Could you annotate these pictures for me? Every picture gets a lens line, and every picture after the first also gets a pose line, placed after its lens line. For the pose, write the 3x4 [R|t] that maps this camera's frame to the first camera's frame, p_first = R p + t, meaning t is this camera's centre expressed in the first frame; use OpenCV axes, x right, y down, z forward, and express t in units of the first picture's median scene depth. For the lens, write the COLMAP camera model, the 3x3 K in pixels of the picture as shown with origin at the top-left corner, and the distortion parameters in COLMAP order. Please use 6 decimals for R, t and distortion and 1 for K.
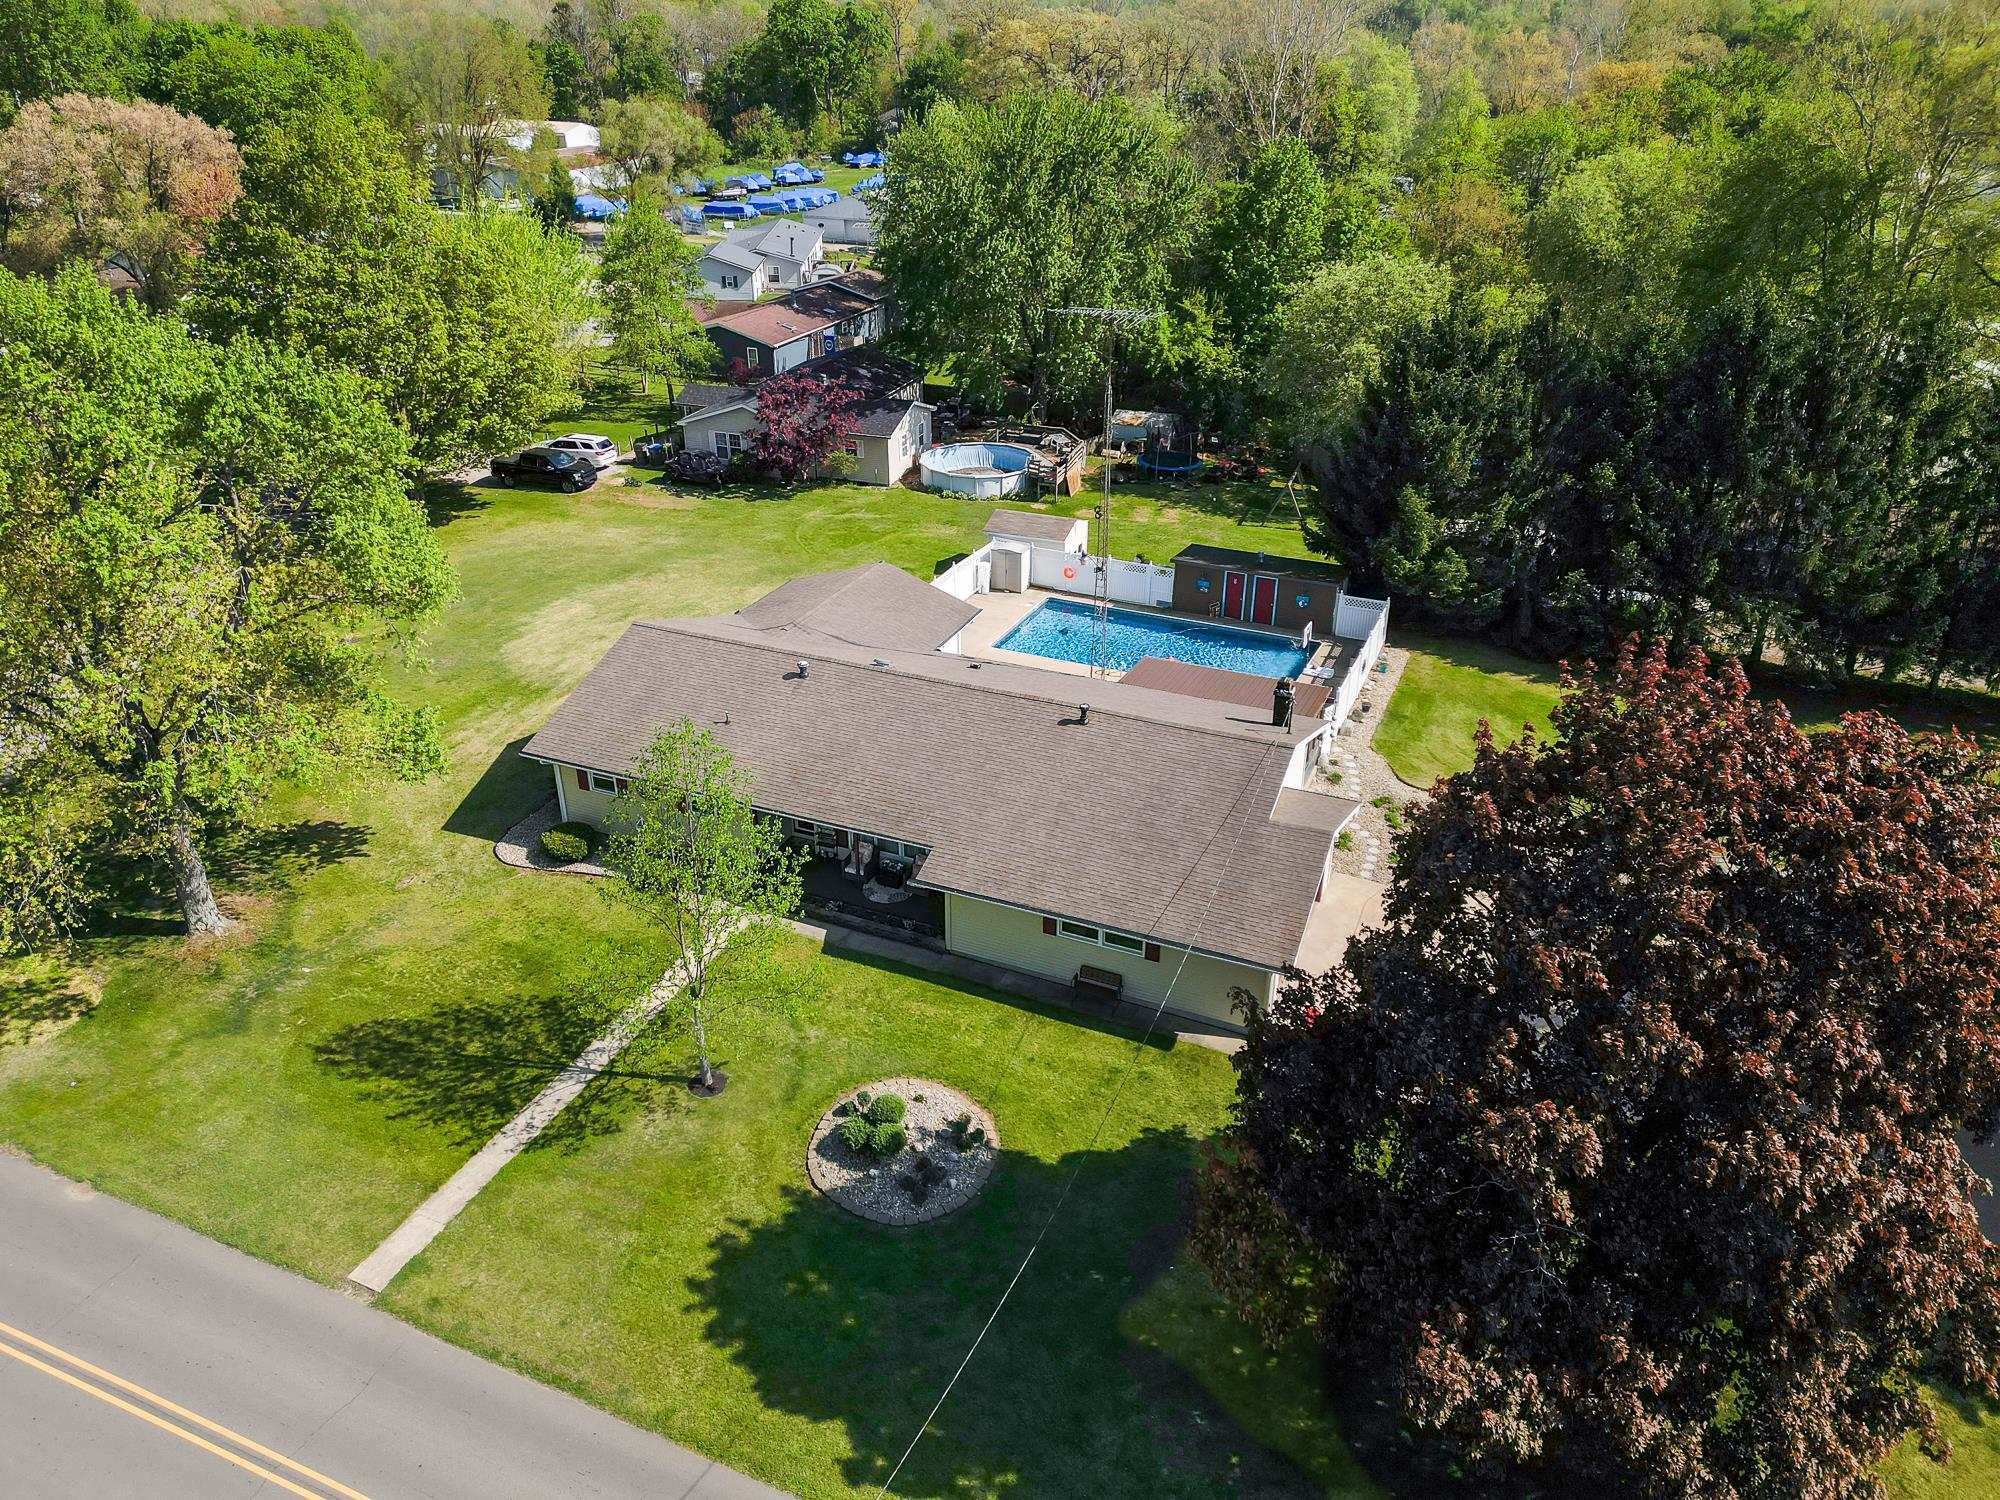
lens RADIAL K [[1378.4, 0, 993.7], [0, 1378.4, 753.8], [0, 0, 1]] dist [0.061172, -0.036573]
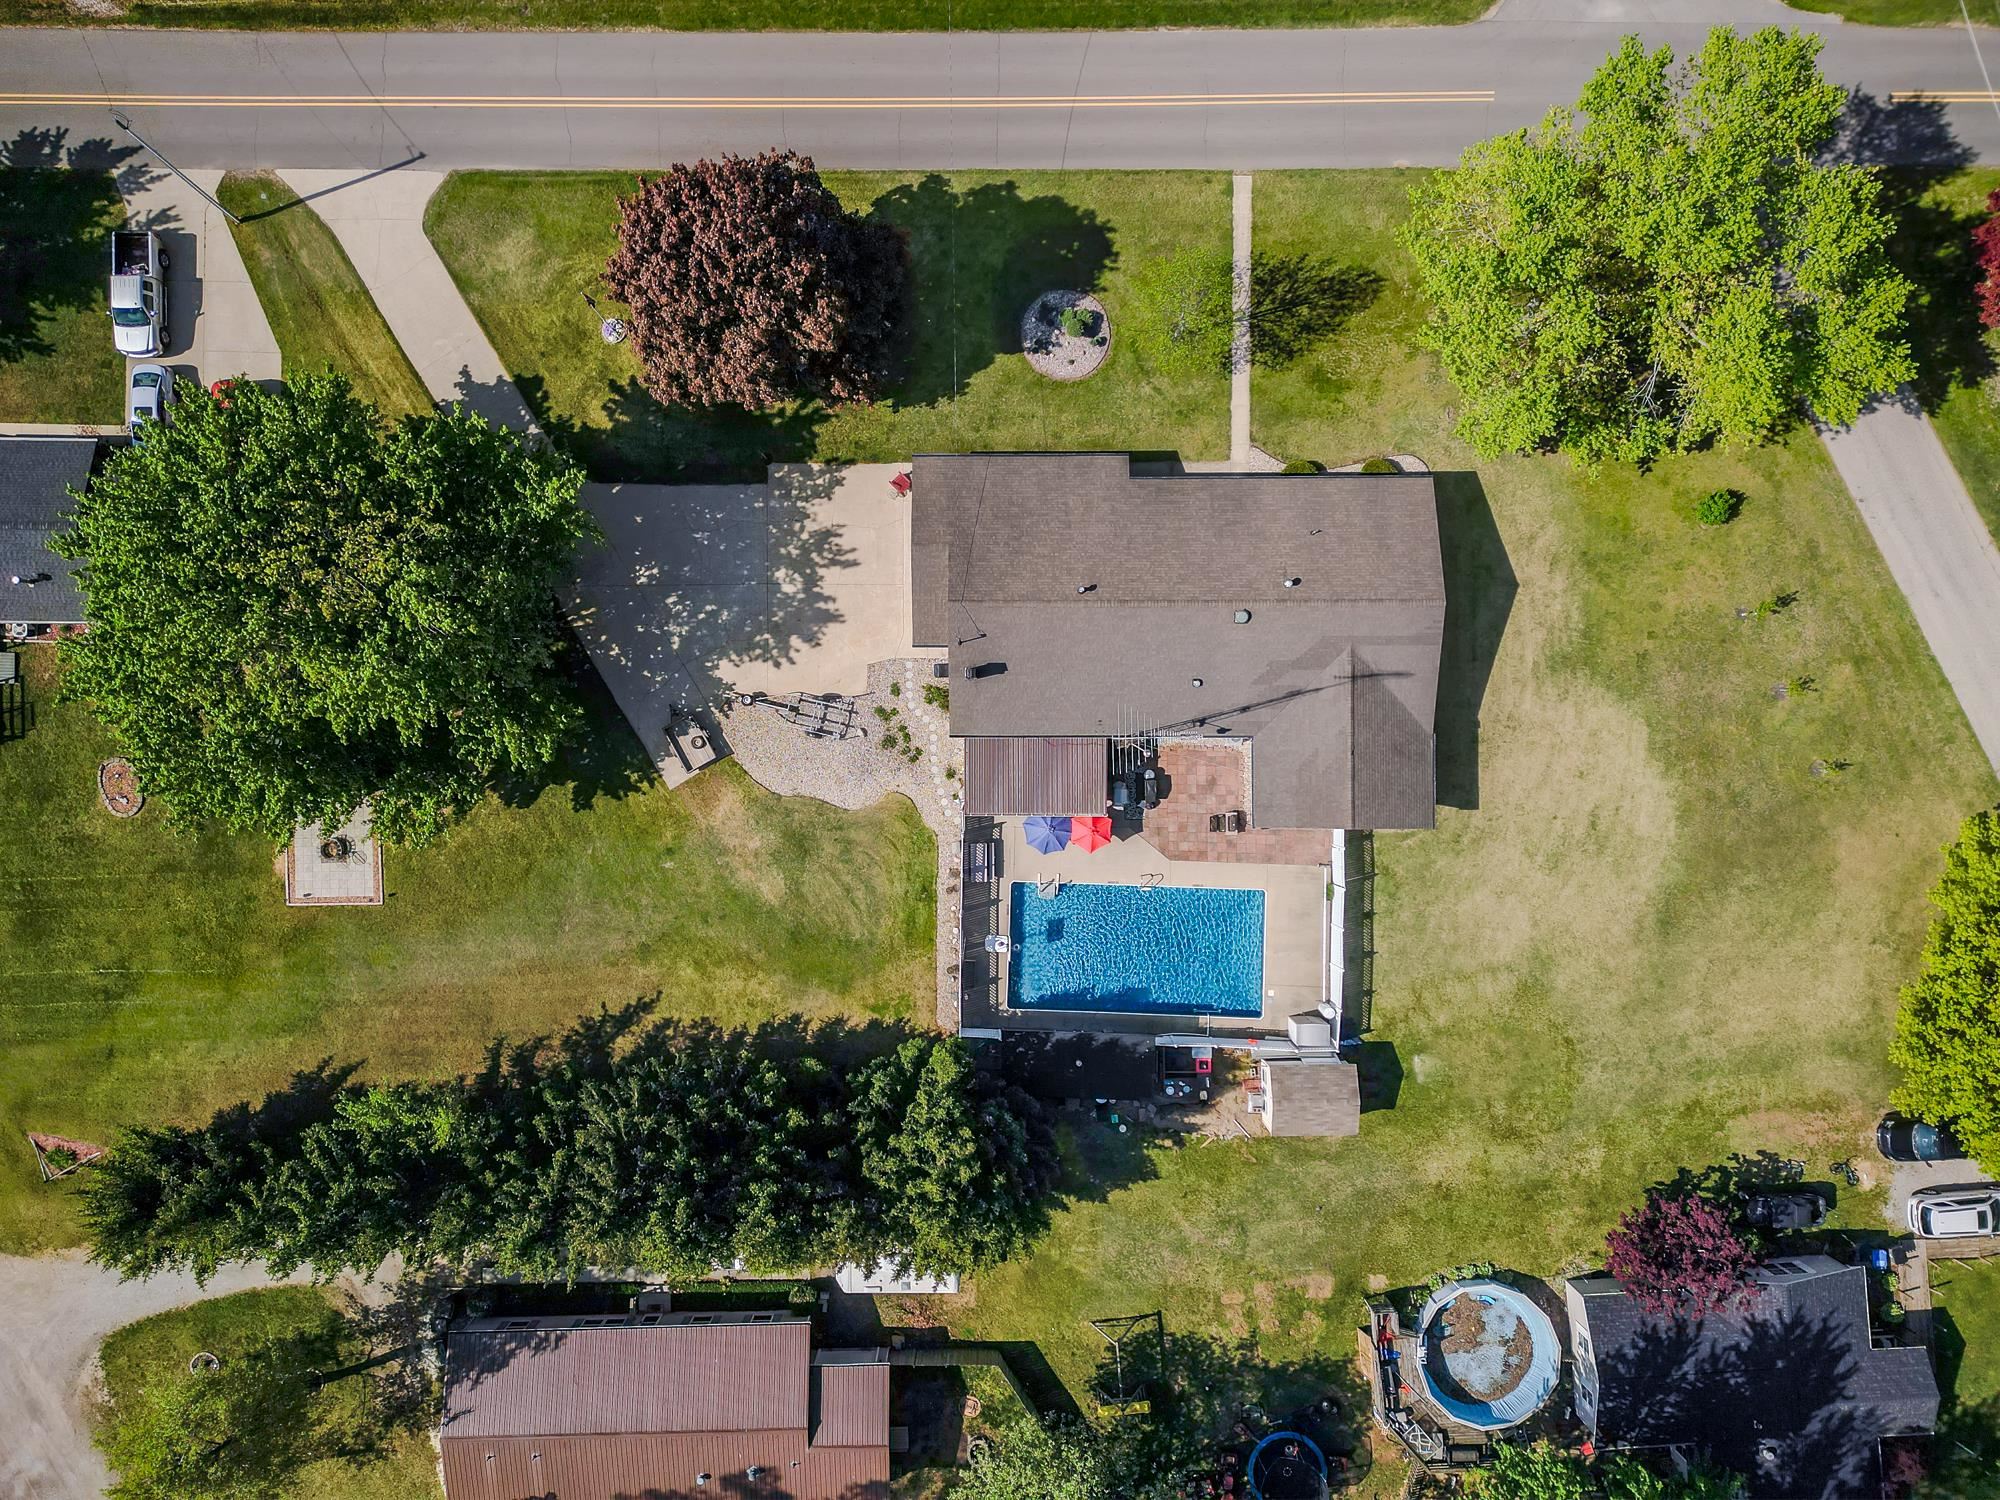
lens RADIAL K [[1378.4, 0, 994.6], [0, 1378.4, 754.0], [0, 0, 1]] dist [0.061172, -0.036573]
pose [[-0.919303, 0.393547, 0.001265, 0.276524], [-0.179081, -0.421180, 0.889122, -1.798693], [0.350444, 0.817146, 0.457669, 0.508452]]
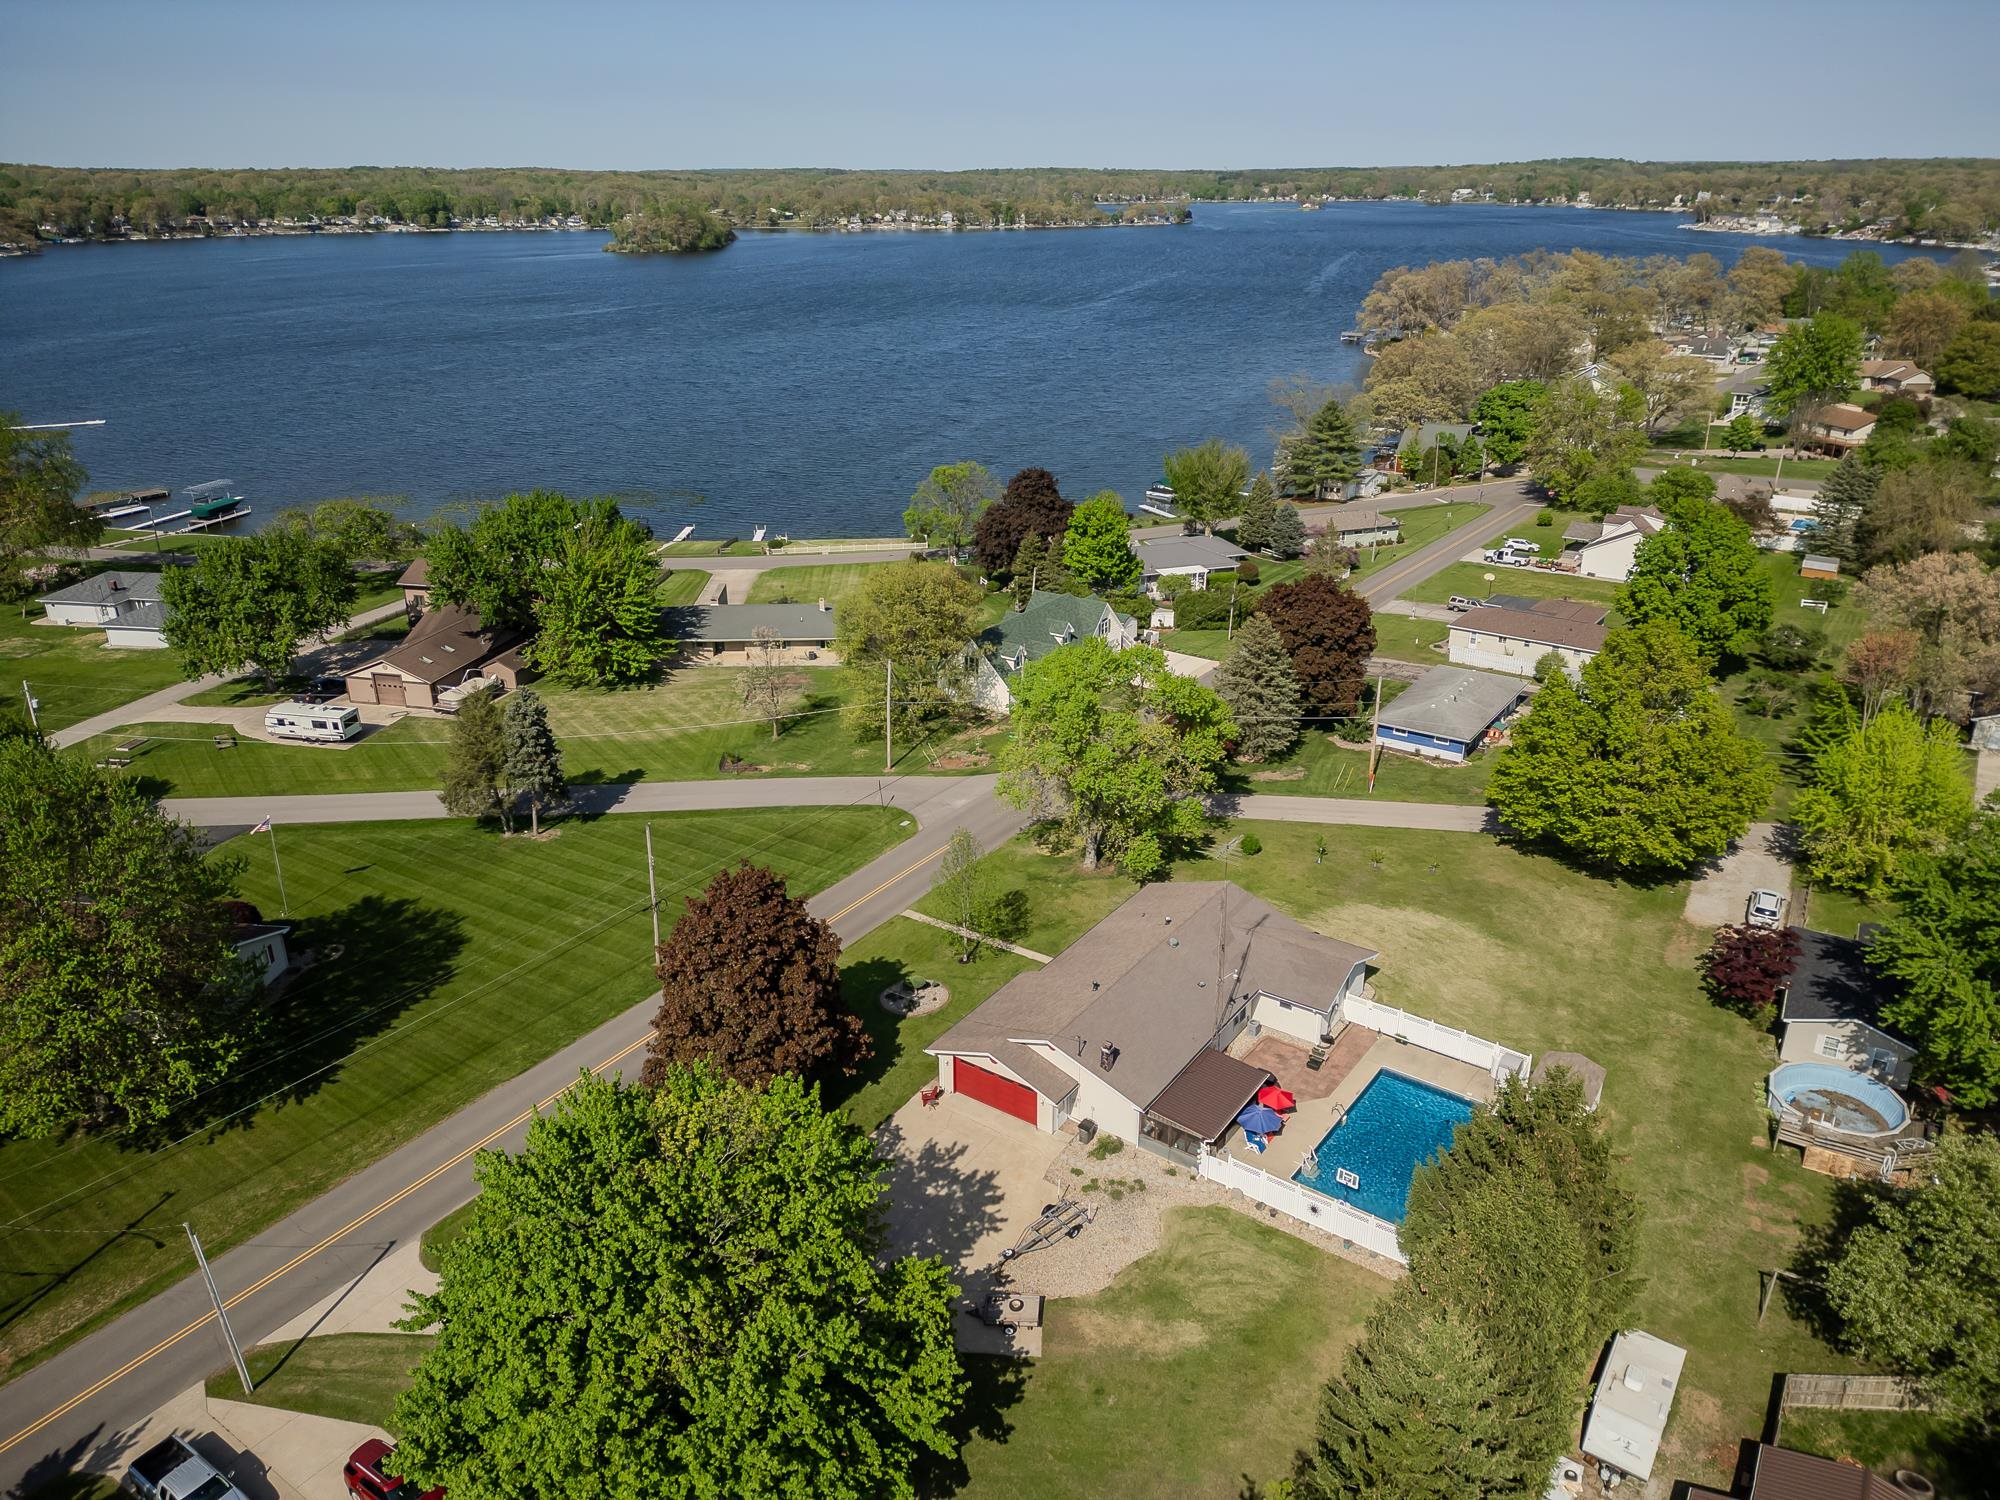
lens RADIAL K [[1378.4, 0, 994.5], [0, 1378.4, 751.0], [0, 0, 1]] dist [0.061172, -0.036573]
pose [[-0.195834, 0.367006, -0.909371, 2.205033], [-0.450466, 0.790031, 0.415851, -1.306504], [0.871051, 0.491078, 0.010609, 0.847203]]
